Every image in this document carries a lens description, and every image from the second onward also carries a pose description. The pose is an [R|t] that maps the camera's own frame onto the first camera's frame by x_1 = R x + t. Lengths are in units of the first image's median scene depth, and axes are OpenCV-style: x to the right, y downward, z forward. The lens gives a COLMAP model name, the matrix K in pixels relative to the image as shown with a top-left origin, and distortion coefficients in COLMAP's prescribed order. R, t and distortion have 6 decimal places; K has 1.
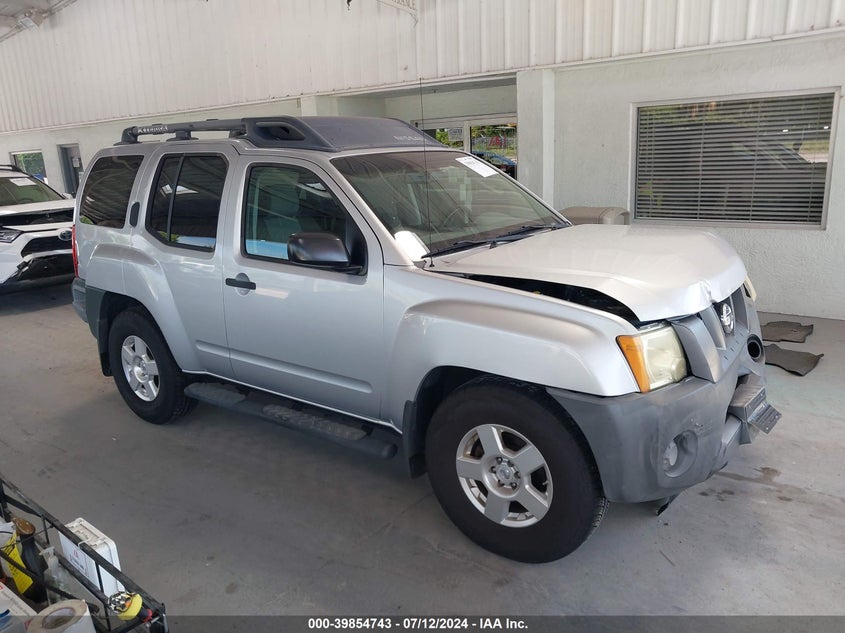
lens RADIAL K [[648.9, 0, 422.5], [0, 648.9, 316.5], [0, 0, 1]] dist [0.002423, 0.001388]
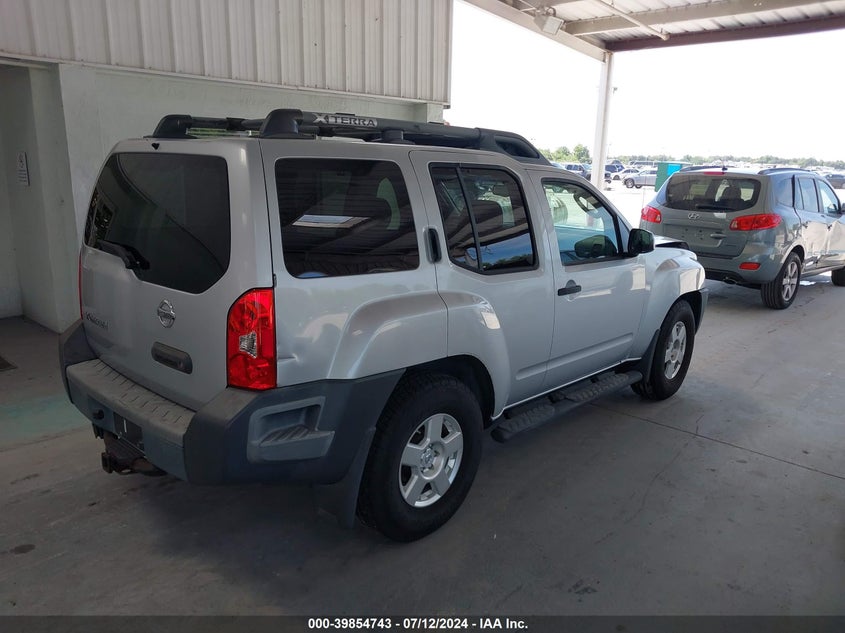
lens RADIAL K [[648.9, 0, 422.5], [0, 648.9, 316.5], [0, 0, 1]] dist [0.002423, 0.001388]
pose [[0.130504, -0.187643, 0.973529, -1.257859], [0.214888, 0.963939, 0.156988, -0.212219], [-0.967880, 0.188712, 0.166119, 0.983600]]
